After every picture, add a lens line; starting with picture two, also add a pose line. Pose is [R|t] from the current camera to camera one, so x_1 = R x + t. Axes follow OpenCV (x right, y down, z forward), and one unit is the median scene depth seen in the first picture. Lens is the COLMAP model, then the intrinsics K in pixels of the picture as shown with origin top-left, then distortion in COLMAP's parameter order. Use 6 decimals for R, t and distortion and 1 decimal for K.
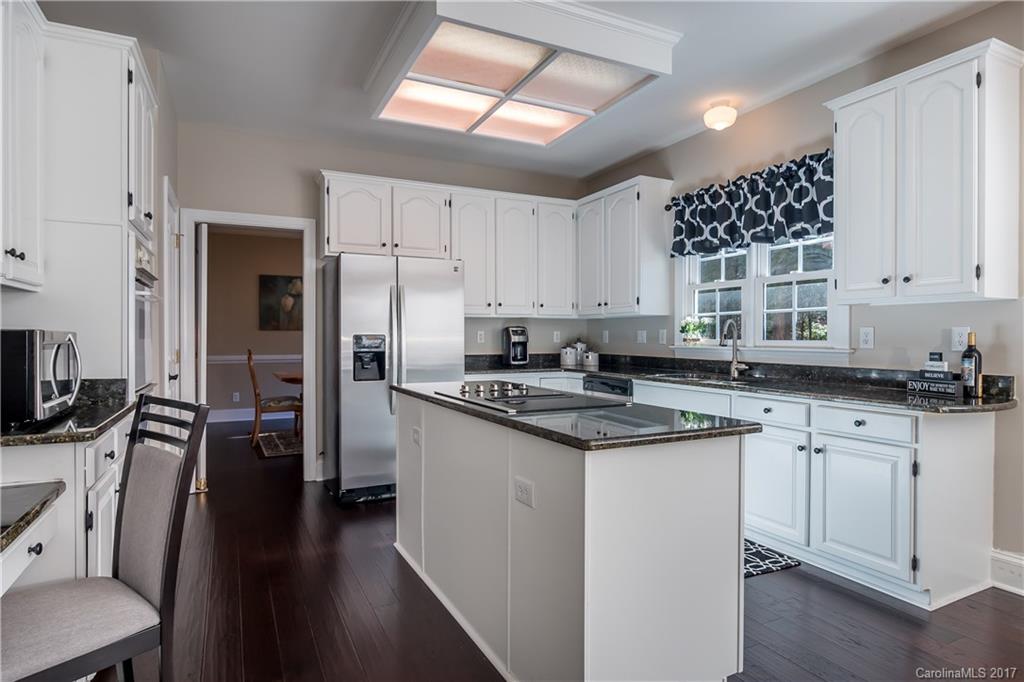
lens RADIAL K [[569.3, 0, 511.5], [0, 569.3, 341.8], [0, 0, 1]] dist [-0.005241, -0.000495]
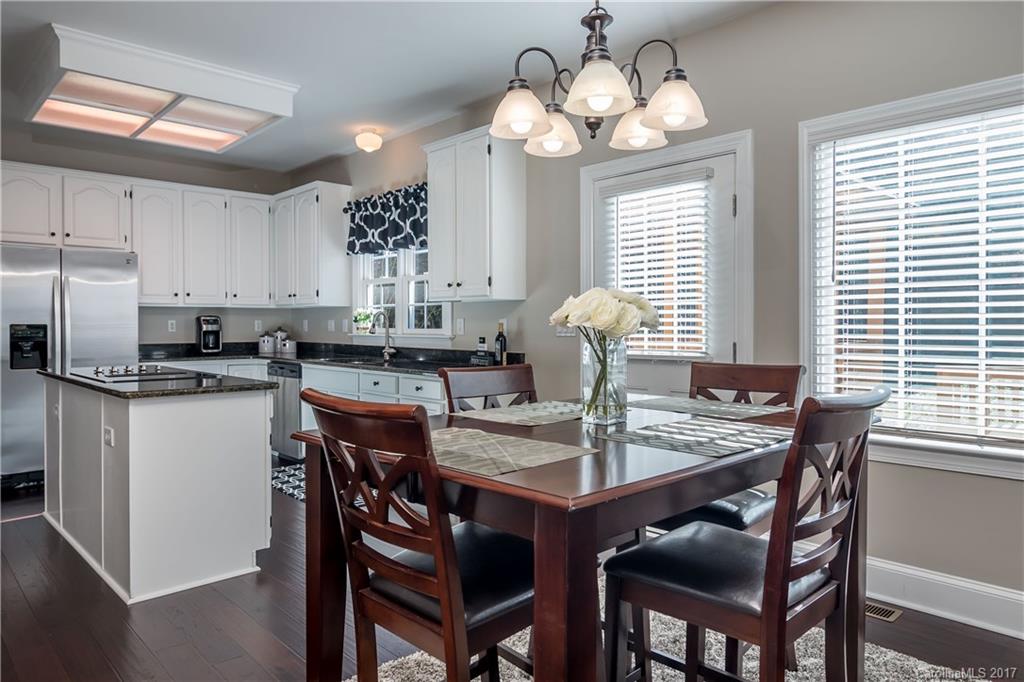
lens RADIAL K [[674.9, 0, 511.2], [0, 674.9, 329.9], [0, 0, 1]] dist [-0.001718, -0.001220]
pose [[0.957107, -0.003488, 0.289715, 0.216244], [0.003769, 0.999993, -0.000410, 0.001102], [-0.289712, 0.001484, 0.957113, -0.390833]]
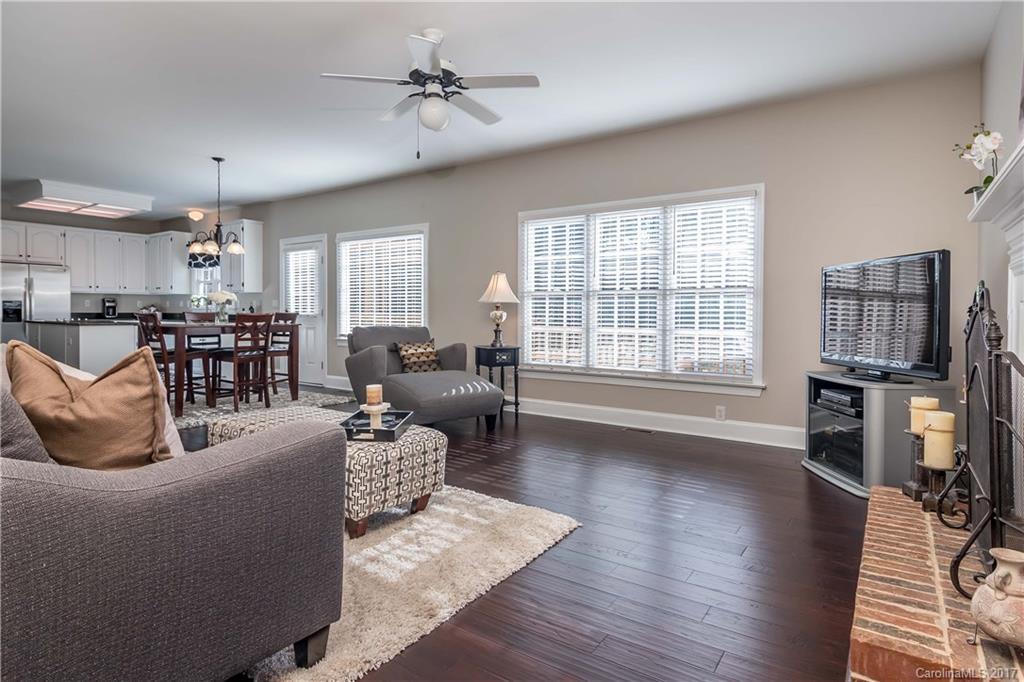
lens RADIAL K [[556.6, 0, 511.8], [0, 556.6, 321.9], [0, 0, 1]] dist [-0.002239, 0.001458]
pose [[0.876267, -0.003564, 0.481812, 0.361303], [-0.001556, 0.999947, 0.010225, 0.039727], [-0.481823, -0.009710, 0.876215, -1.616157]]
